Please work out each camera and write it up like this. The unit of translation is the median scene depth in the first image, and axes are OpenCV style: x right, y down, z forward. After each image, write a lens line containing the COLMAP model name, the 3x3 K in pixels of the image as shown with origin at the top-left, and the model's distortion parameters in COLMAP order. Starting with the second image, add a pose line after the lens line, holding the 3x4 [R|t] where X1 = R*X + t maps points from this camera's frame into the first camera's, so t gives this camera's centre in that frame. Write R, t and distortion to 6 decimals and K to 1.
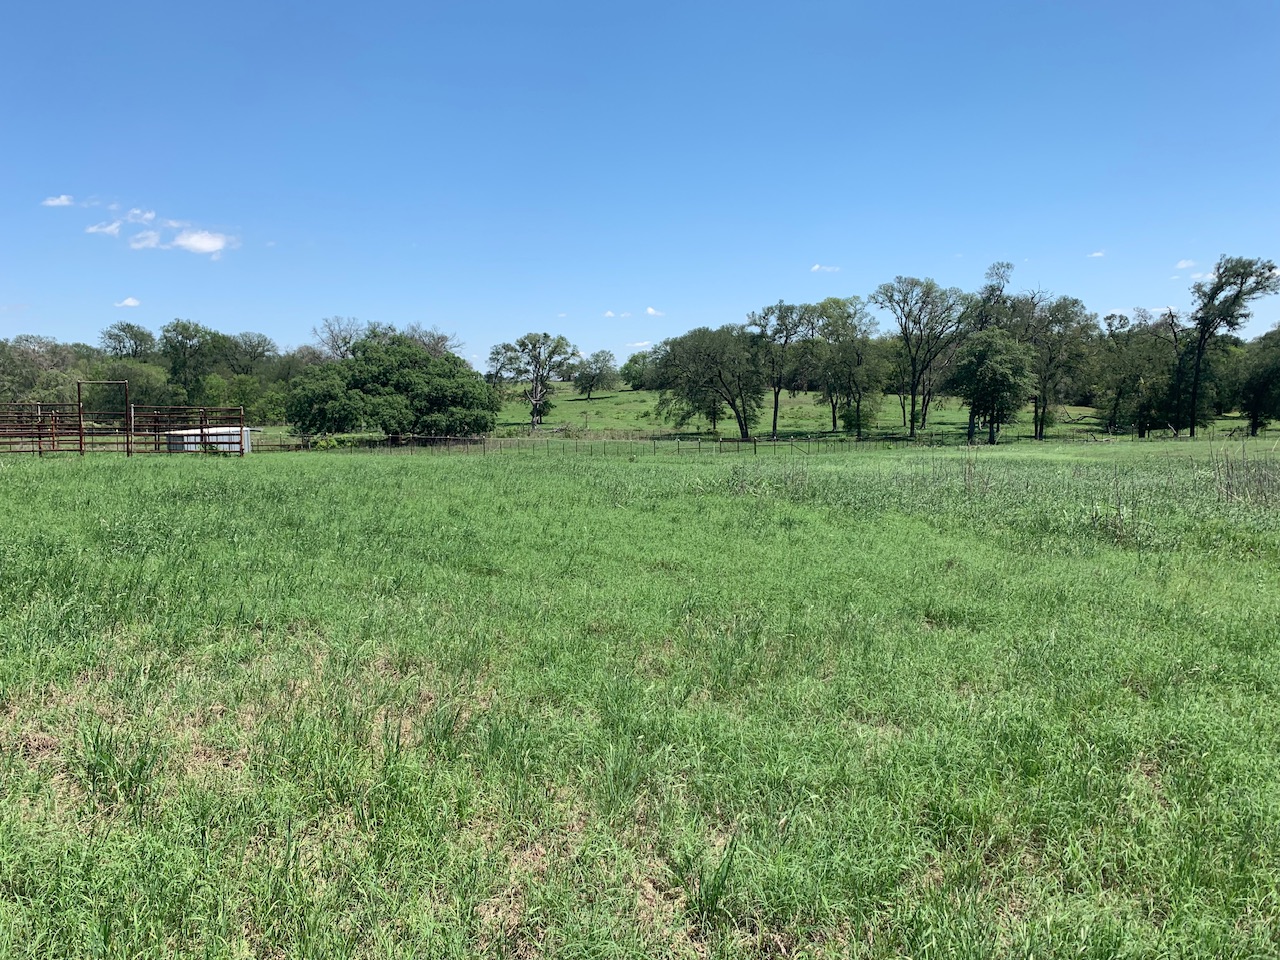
lens RADIAL K [[973.9, 0, 616.7], [0, 973.9, 484.8], [0, 0, 1]] dist [0.054695, -0.044174]
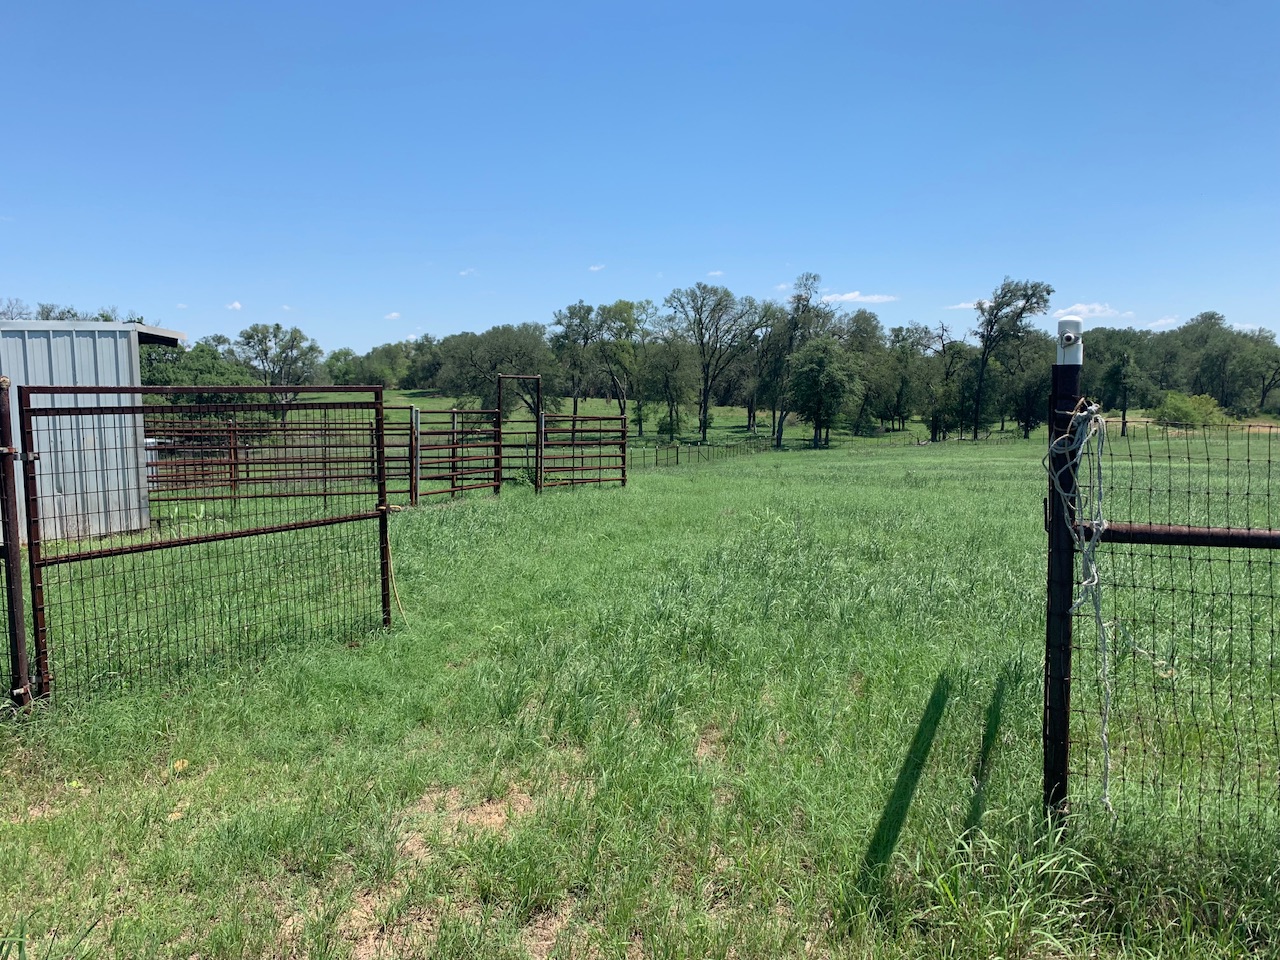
lens RADIAL K [[973.9, 0, 616.7], [0, 973.9, 484.8], [0, 0, 1]] dist [0.054695, -0.044174]
pose [[0.930692, -0.023614, 0.365041, -0.161101], [0.024215, 0.999702, 0.002931, -0.008595], [-0.365001, 0.006111, 0.930987, 0.093854]]
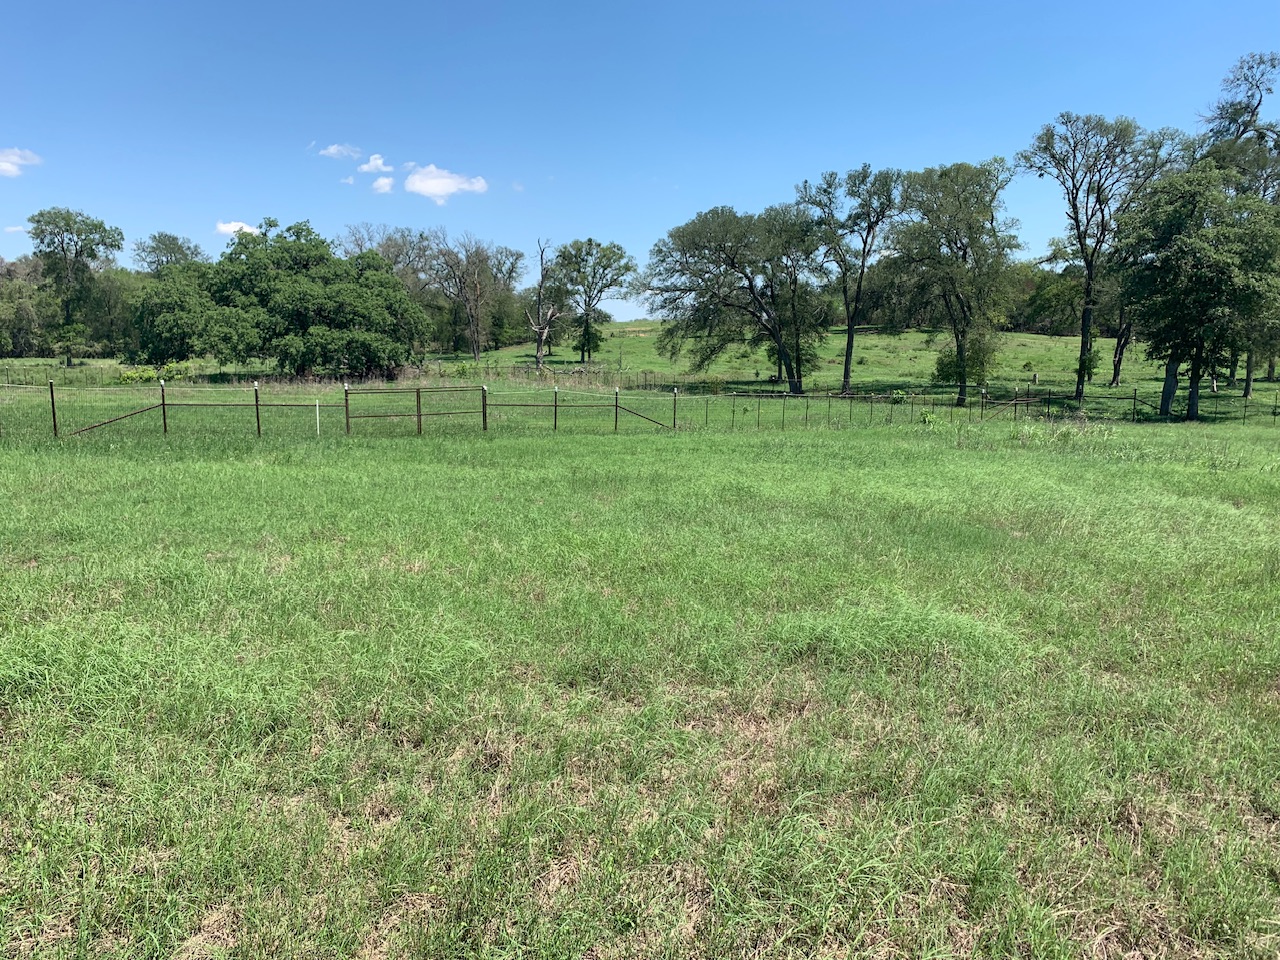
lens RADIAL K [[977.1, 0, 640.0], [0, 977.1, 480.0], [0, 0, 1]] dist [0.004109, 0.012677]
pose [[0.971495, 0.061957, -0.228821, 0.190247], [-0.051947, 0.997421, 0.049520, -0.018745], [0.231299, -0.036222, 0.972208, 0.388514]]
